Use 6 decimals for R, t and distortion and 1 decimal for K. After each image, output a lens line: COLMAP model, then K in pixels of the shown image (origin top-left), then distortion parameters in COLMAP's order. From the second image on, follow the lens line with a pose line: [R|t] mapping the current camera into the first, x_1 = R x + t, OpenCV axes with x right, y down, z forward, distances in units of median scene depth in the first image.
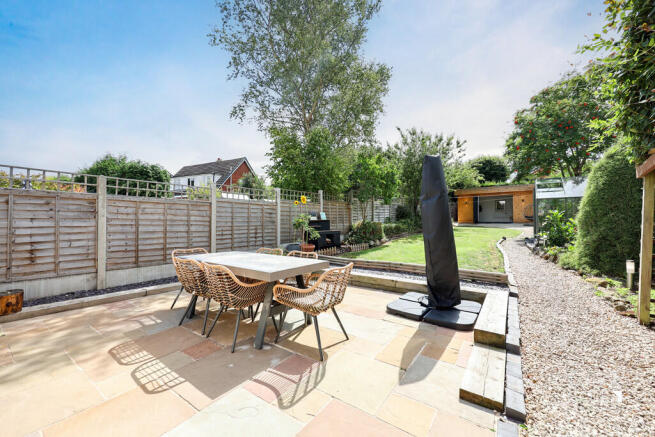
lens RADIAL K [[263.2, 0, 327.5], [0, 263.2, 218.5], [0, 0, 1]] dist [-0.000583, -0.000137]
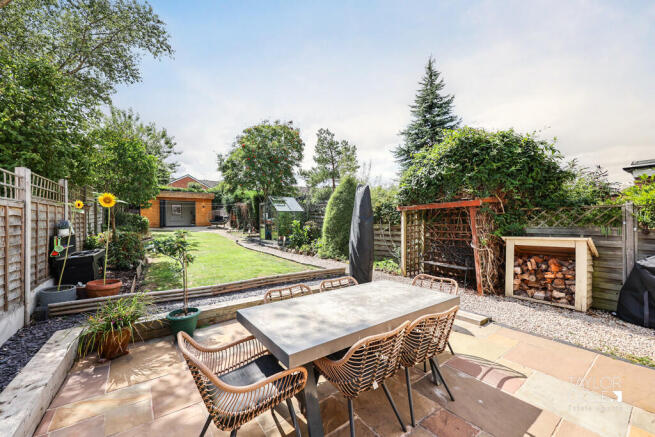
lens RADIAL K [[259.4, 0, 324.9], [0, 259.4, 219.4], [0, 0, 1]] dist [-0.000636, -0.000113]
pose [[0.304080, 0.002445, 0.952643, -1.502005], [-0.002212, 0.999996, -0.001861, -0.105450], [-0.952644, -0.001541, 0.304084, 1.310079]]
